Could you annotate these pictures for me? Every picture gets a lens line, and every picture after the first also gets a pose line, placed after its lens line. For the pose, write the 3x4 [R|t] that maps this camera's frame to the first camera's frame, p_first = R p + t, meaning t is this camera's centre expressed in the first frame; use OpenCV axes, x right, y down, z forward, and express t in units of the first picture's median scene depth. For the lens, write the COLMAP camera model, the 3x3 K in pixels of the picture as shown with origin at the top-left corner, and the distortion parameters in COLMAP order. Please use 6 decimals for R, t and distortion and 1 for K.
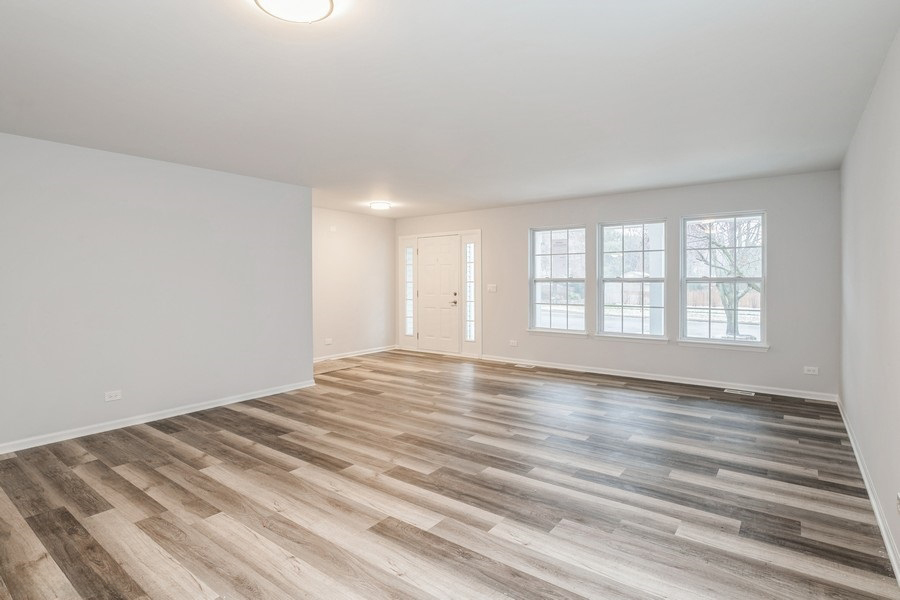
lens RADIAL K [[456.4, 0, 450.0], [0, 456.4, 300.0], [0, 0, 1]] dist [-0.006863, -0.000678]
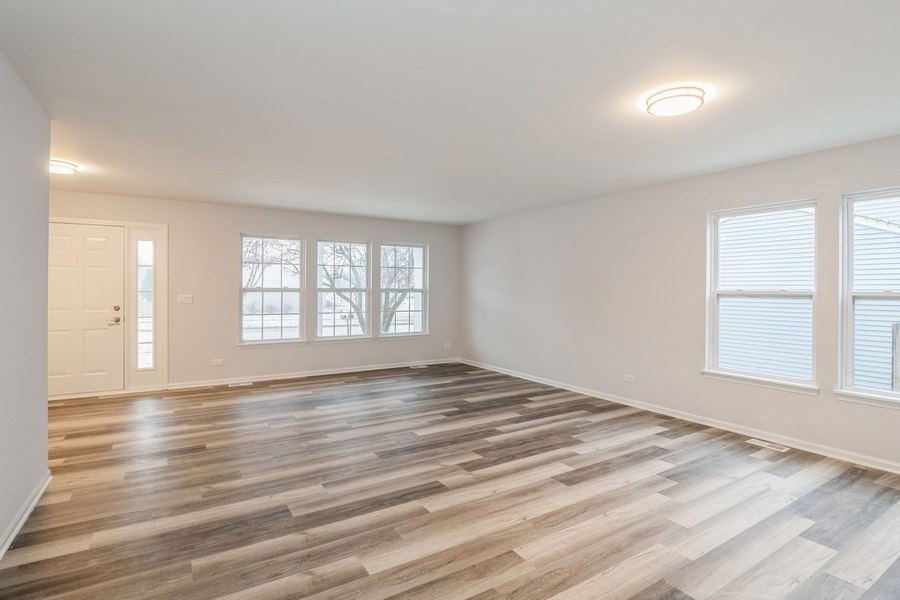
lens RADIAL K [[437.3, 0, 452.2], [0, 437.3, 309.5], [0, 0, 1]] dist [-0.009892, -0.000008]
pose [[0.368296, -0.036848, 0.928978, -0.918682], [0.034916, 0.999058, 0.025785, -0.021969], [-0.929053, 0.022940, 0.369235, 0.544624]]
